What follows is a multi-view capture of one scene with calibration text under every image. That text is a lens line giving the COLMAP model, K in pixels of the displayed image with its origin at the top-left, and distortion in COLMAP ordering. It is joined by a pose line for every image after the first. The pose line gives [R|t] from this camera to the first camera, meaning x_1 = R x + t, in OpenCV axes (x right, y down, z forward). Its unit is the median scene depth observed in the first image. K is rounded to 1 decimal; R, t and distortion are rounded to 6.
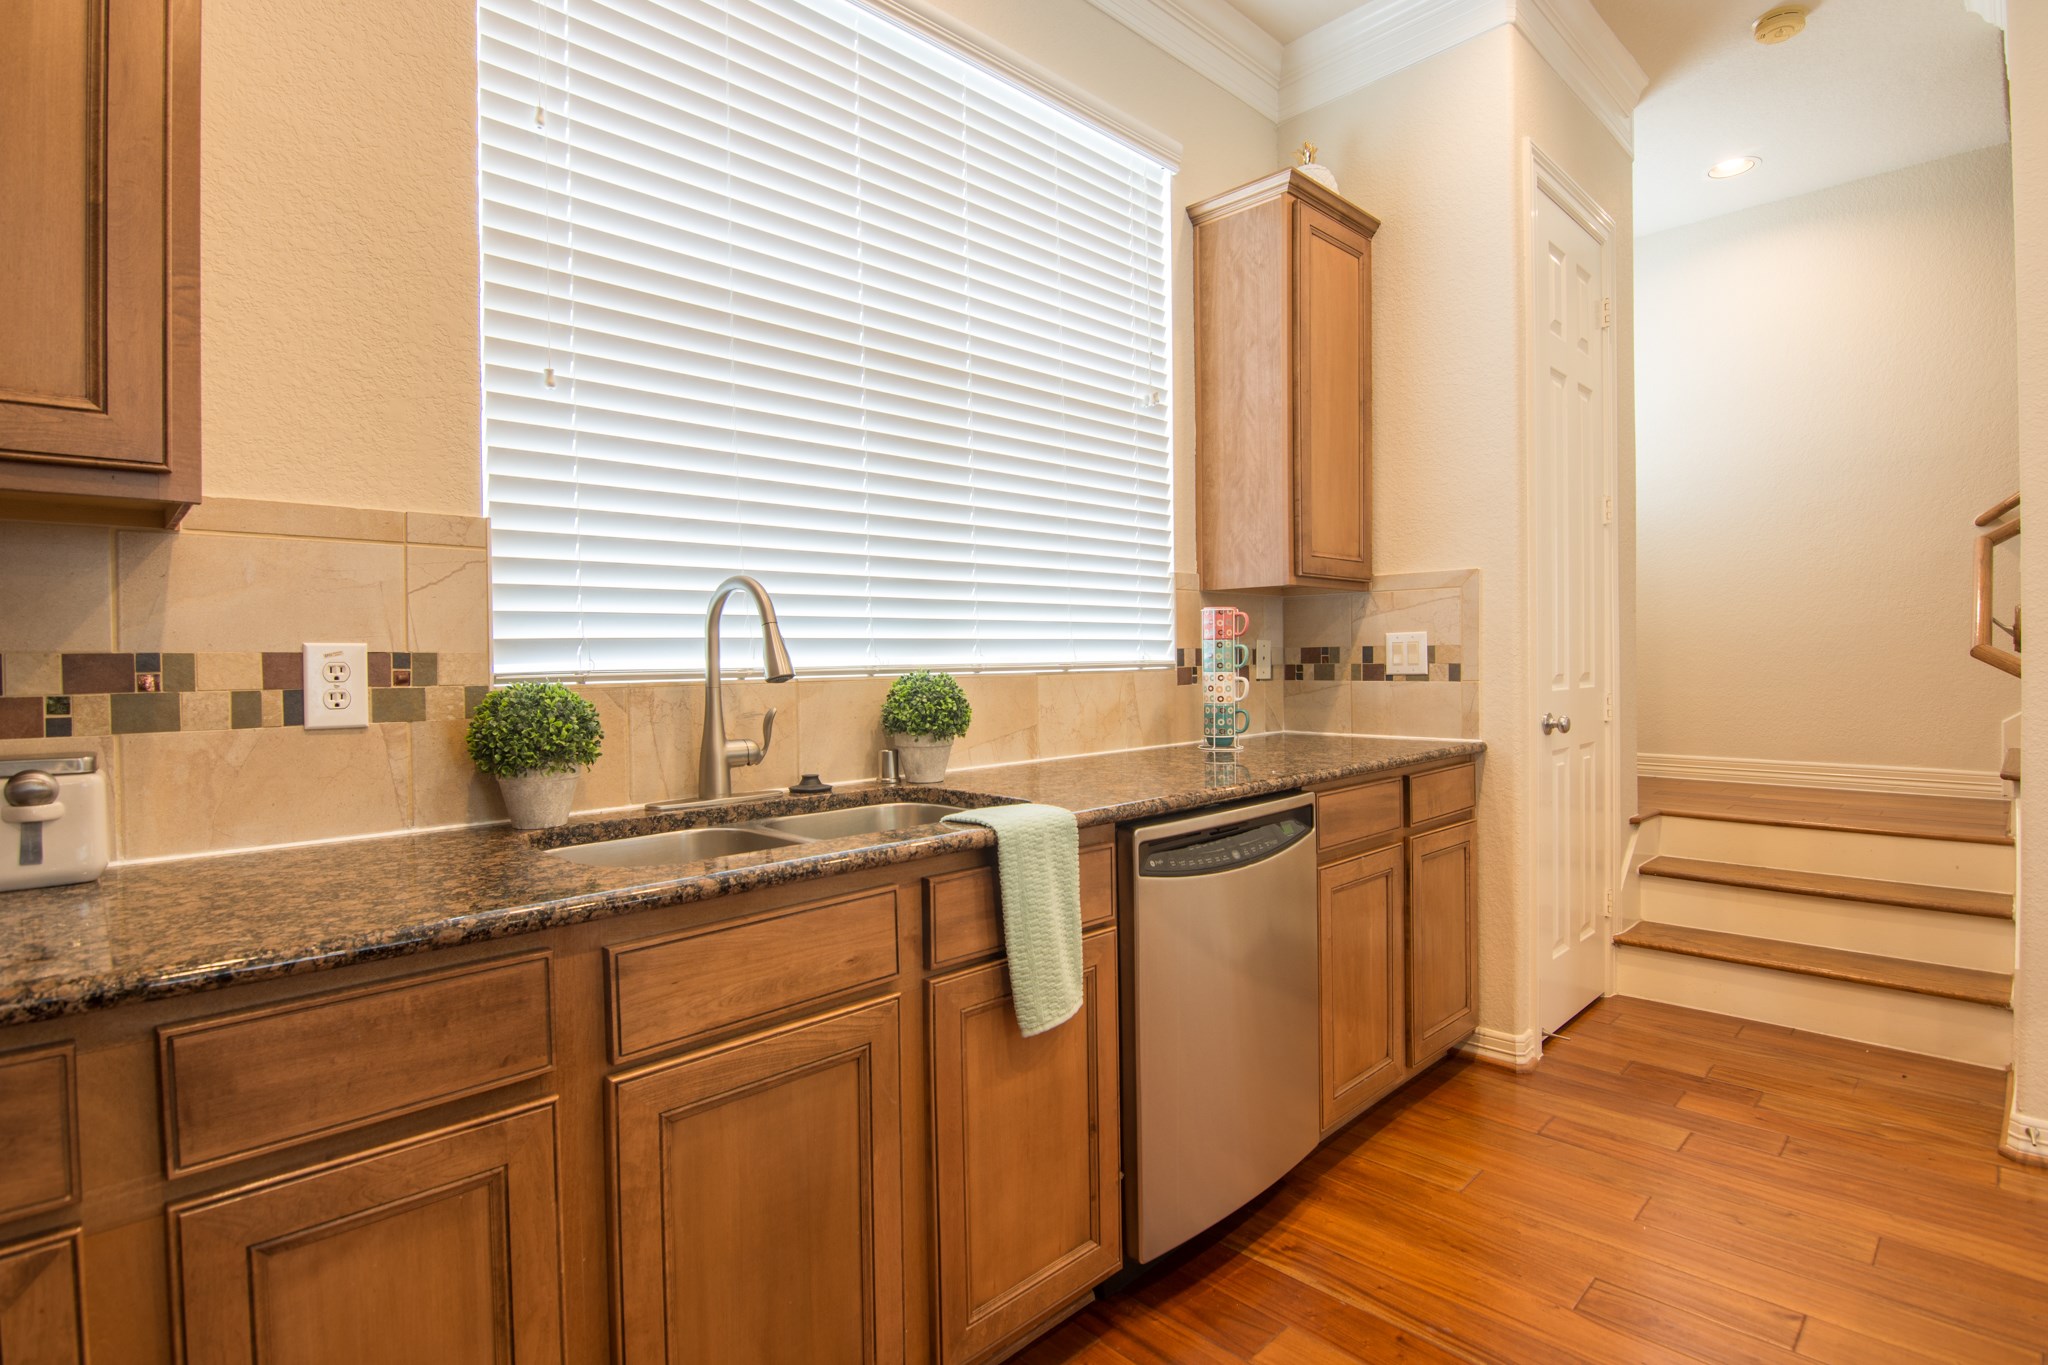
lens RADIAL K [[999.1, 0, 1022.9], [0, 999.1, 673.1], [0, 0, 1]] dist [-0.007808, -0.010247]
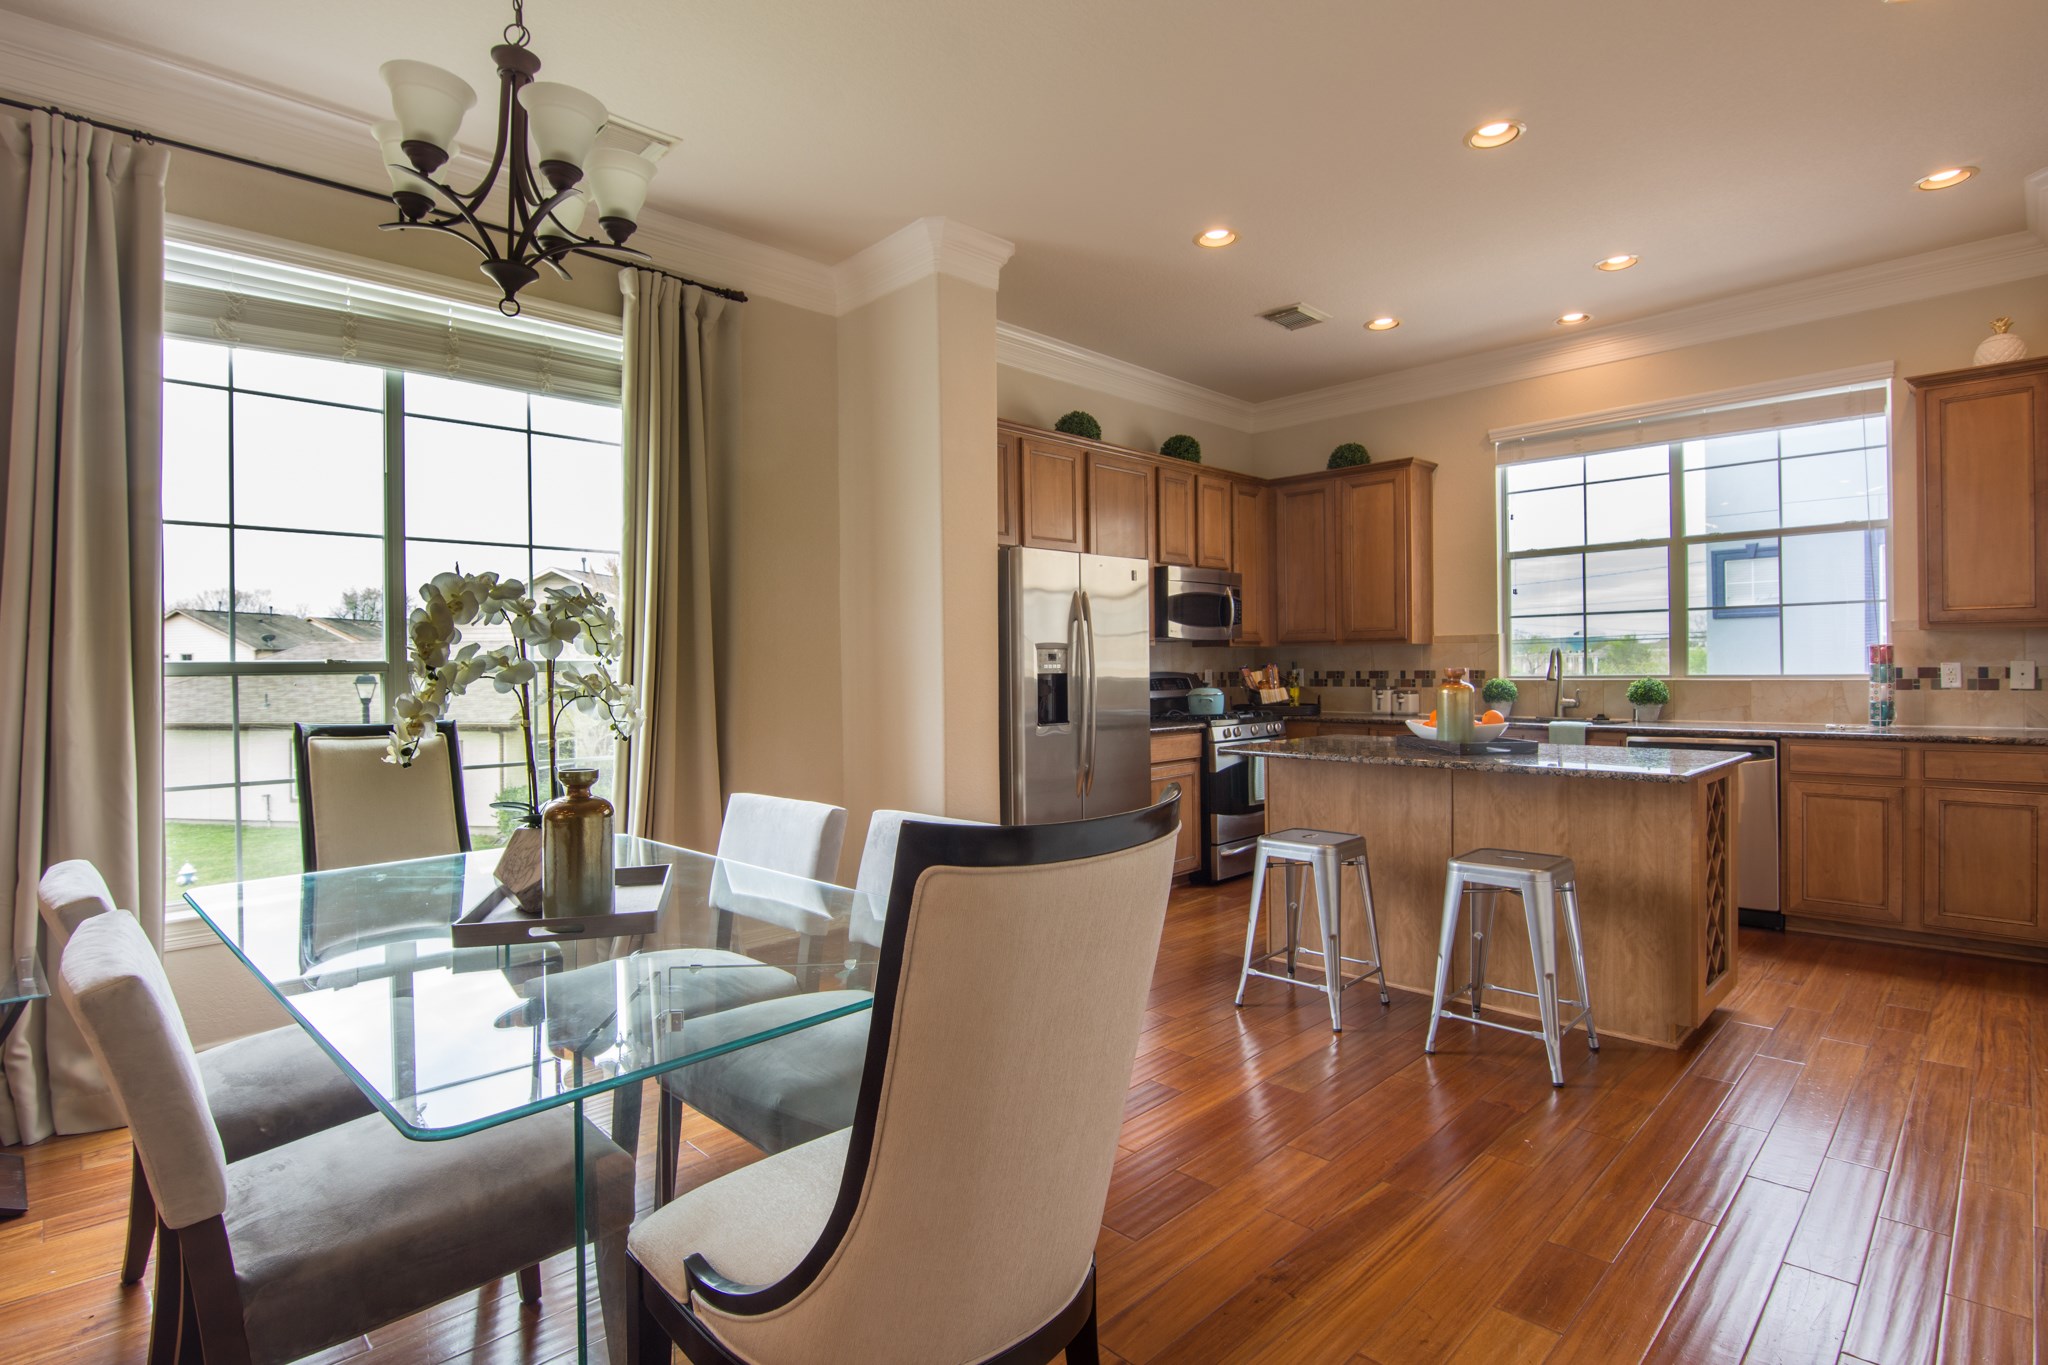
lens RADIAL K [[999.1, 0, 1022.9], [0, 999.1, 673.1], [0, 0, 1]] dist [-0.007808, -0.010247]
pose [[0.009609, 0.020724, -0.999739, 2.865945], [-0.001573, 0.999784, 0.020710, -0.076664], [0.999953, 0.001373, 0.009640, -0.724498]]
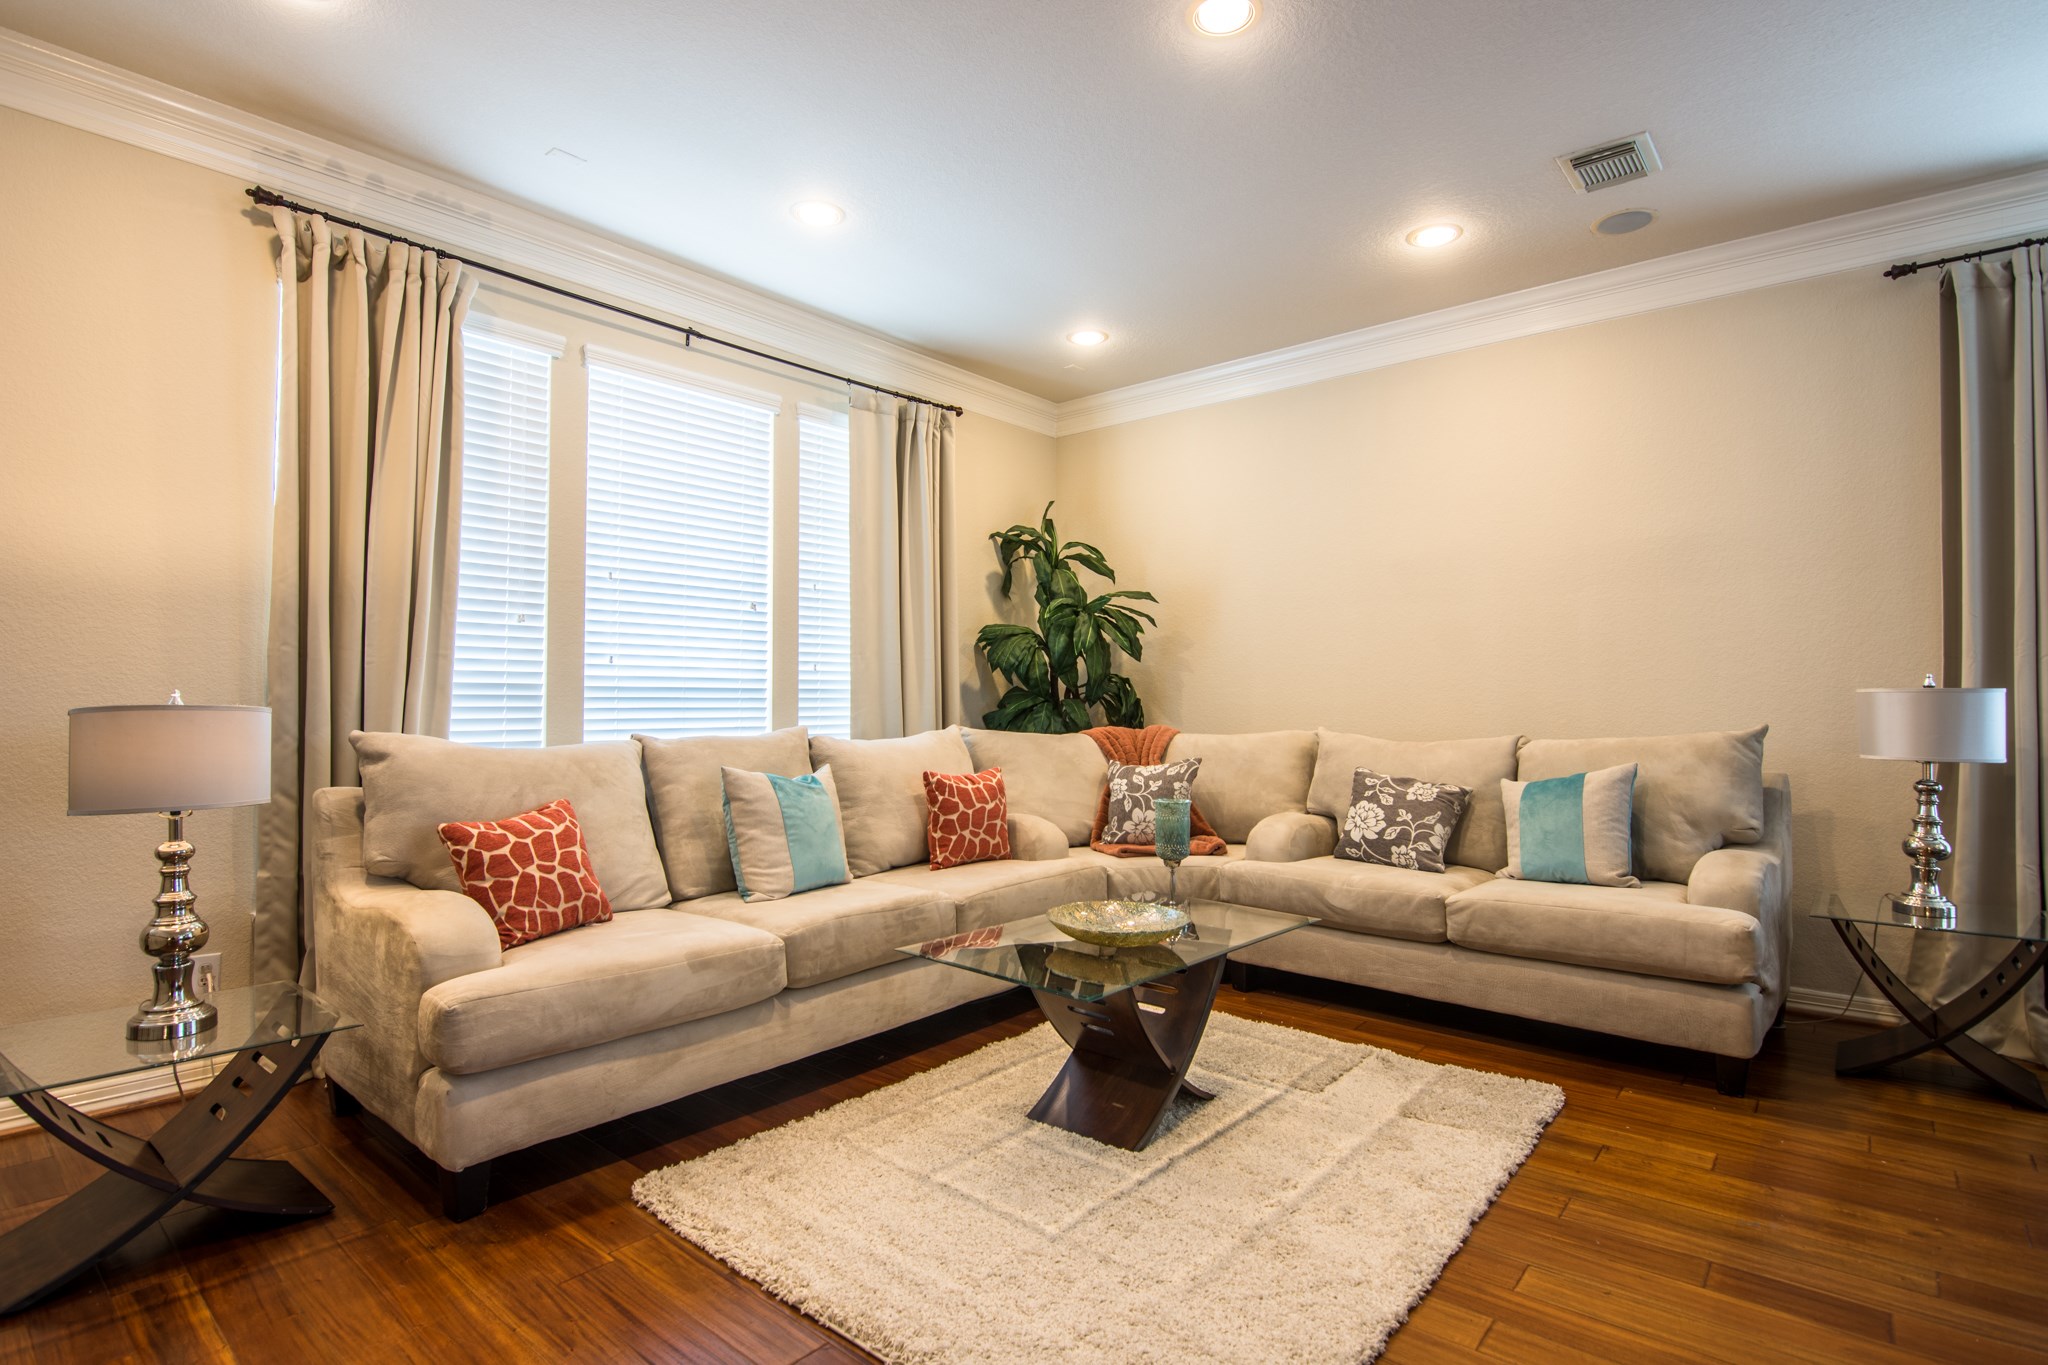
lens RADIAL K [[999.1, 0, 1022.9], [0, 999.1, 673.1], [0, 0, 1]] dist [-0.007808, -0.010247]
pose [[-0.994927, 0.011090, -0.099986, 3.475104], [0.012585, 0.999818, -0.014330, -0.077372], [0.099808, -0.015516, -0.994886, -0.540707]]
